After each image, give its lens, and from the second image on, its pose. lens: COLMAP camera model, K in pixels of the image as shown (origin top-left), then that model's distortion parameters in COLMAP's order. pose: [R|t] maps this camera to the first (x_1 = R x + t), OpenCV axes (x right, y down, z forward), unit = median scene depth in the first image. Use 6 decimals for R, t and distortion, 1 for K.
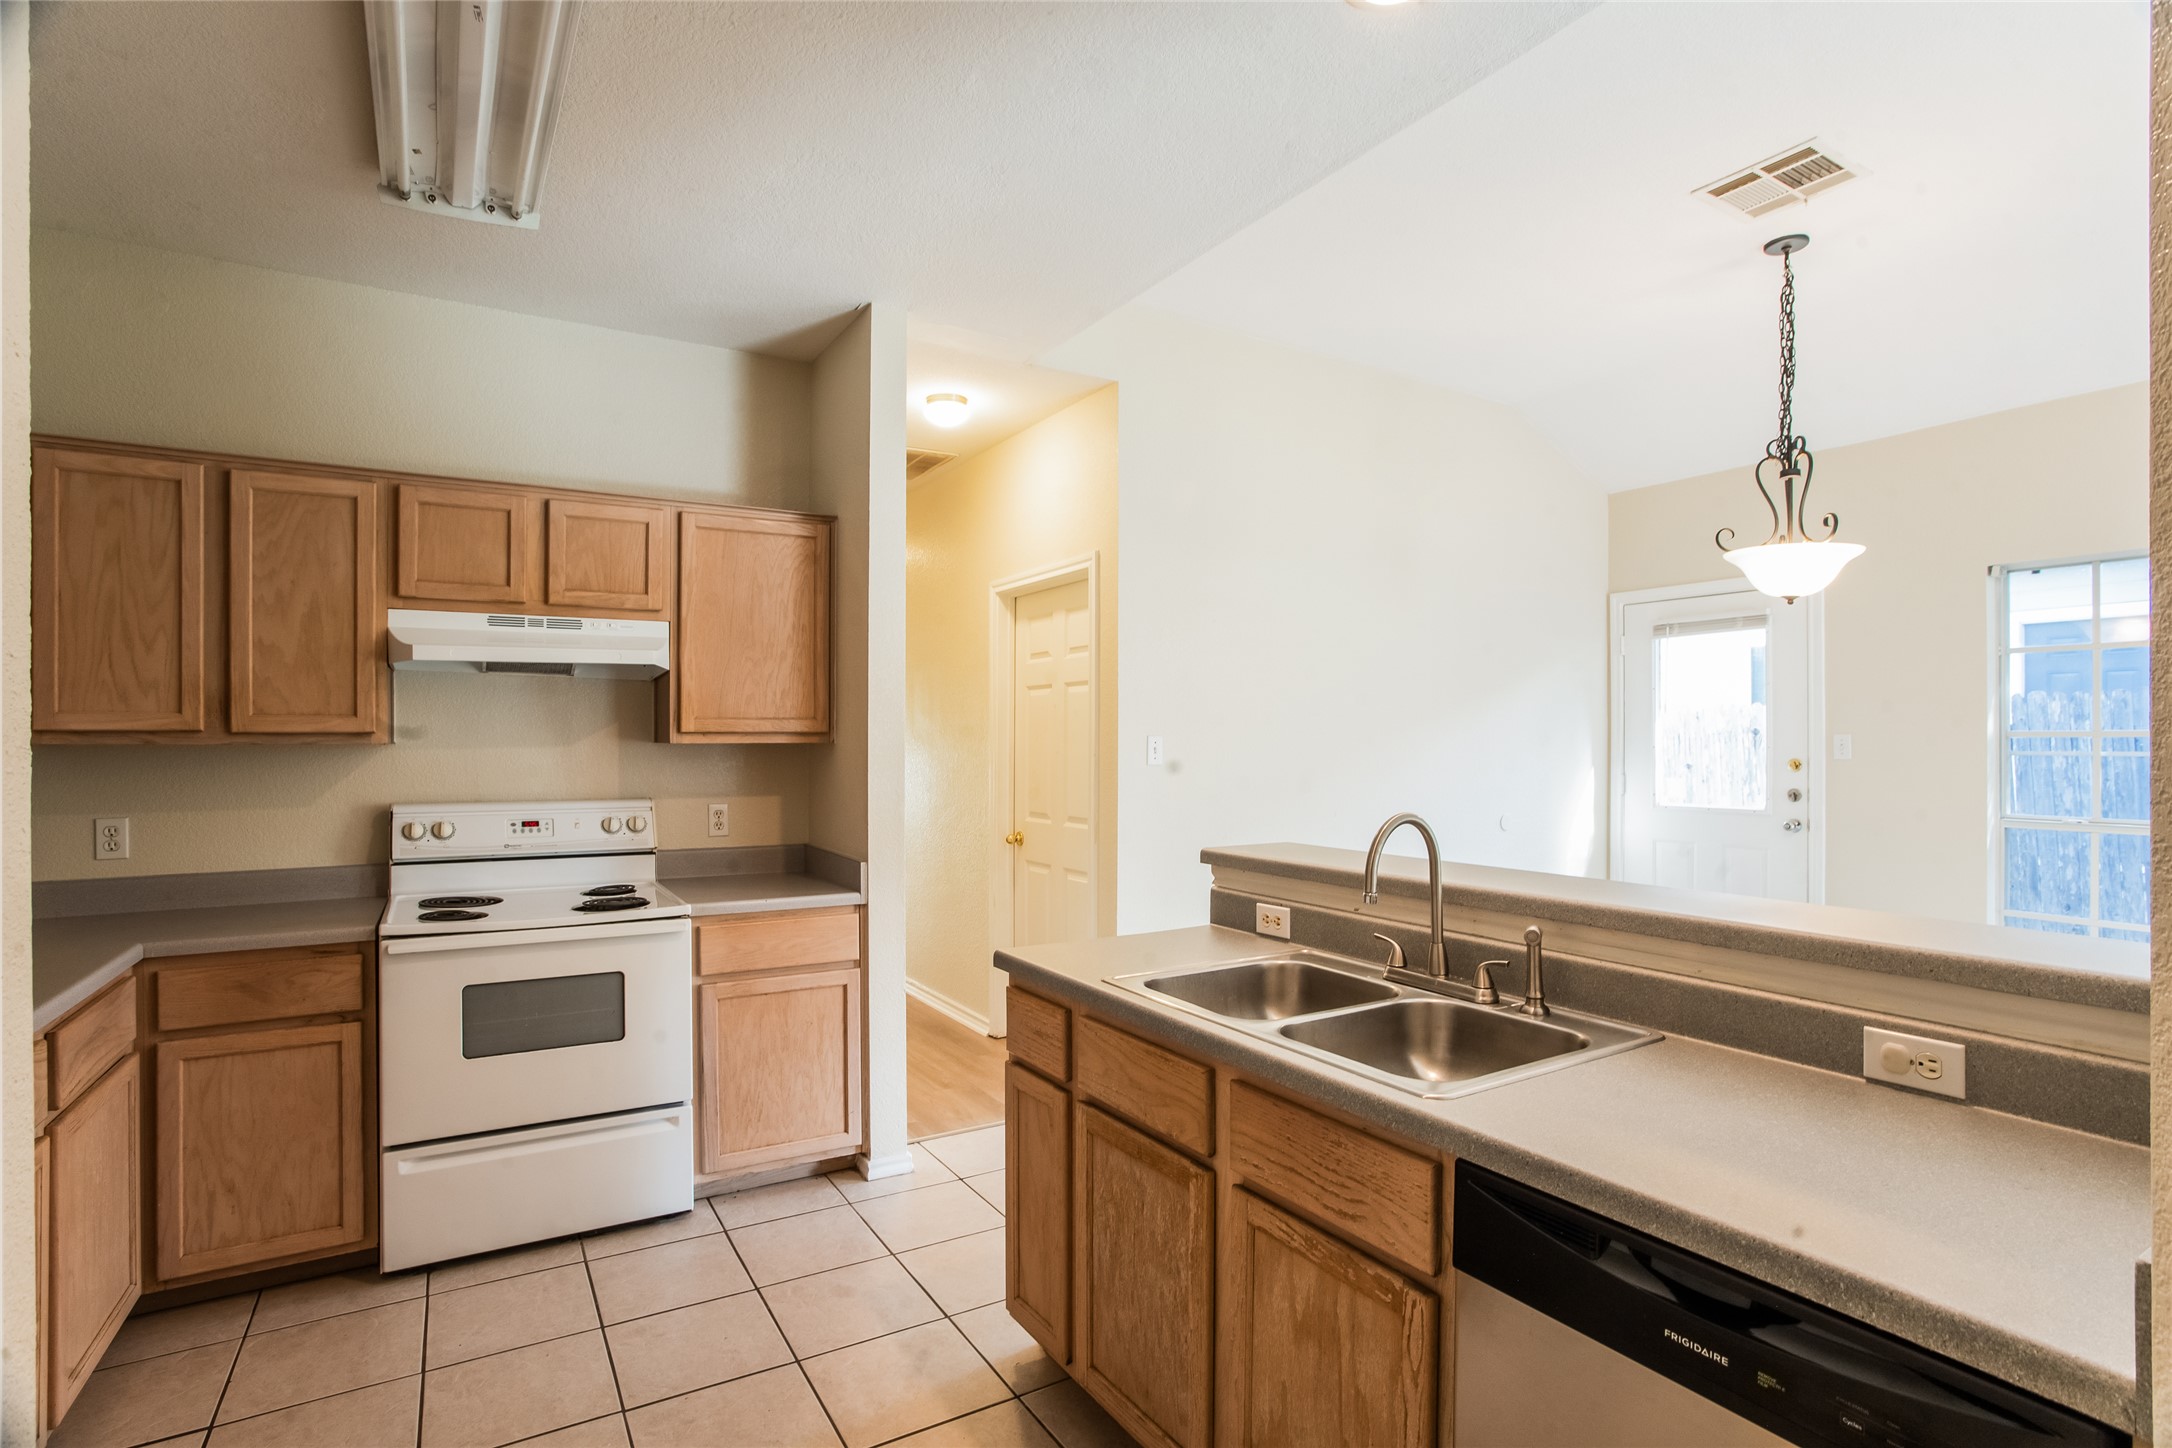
lens RADIAL K [[1079.5, 0, 1086.0], [0, 1079.5, 724.0], [0, 0, 1]] dist [-0.059871, 0.028391]
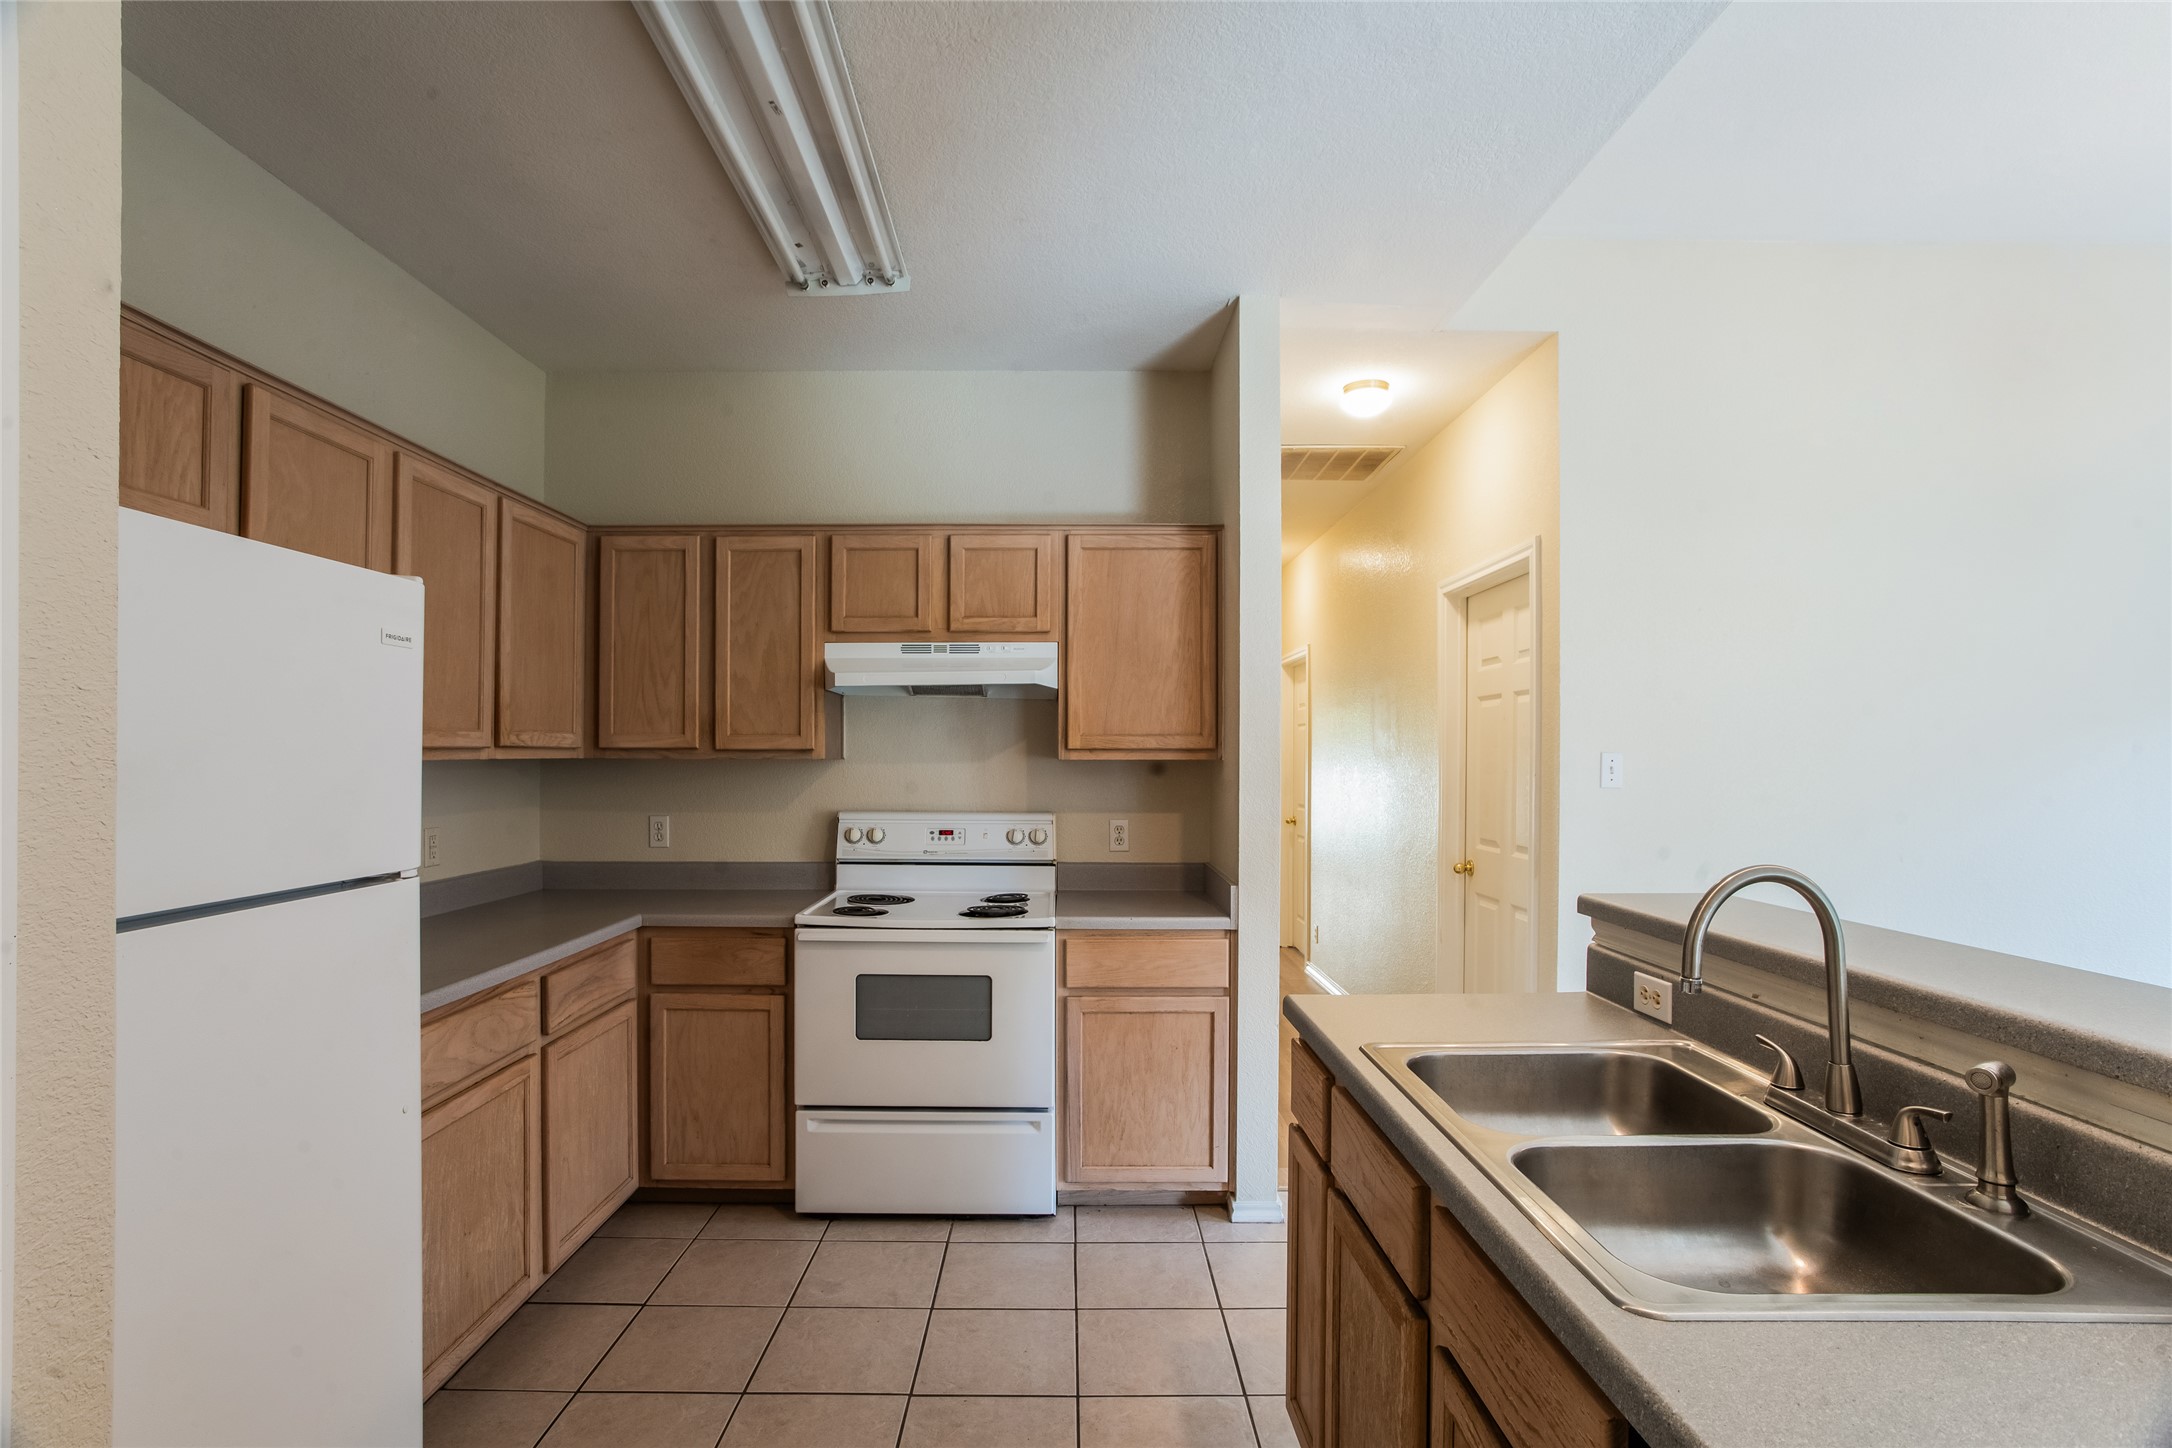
lens RADIAL K [[1071.0, 0, 1042.1], [0, 1071.0, 739.4], [0, 0, 1]] dist [-0.064806, 0.026161]
pose [[0.855064, -0.005834, -0.518490, 0.150947], [0.004695, 0.999983, -0.003509, 0.002354], [0.518502, 0.000566, 0.855076, 0.118766]]
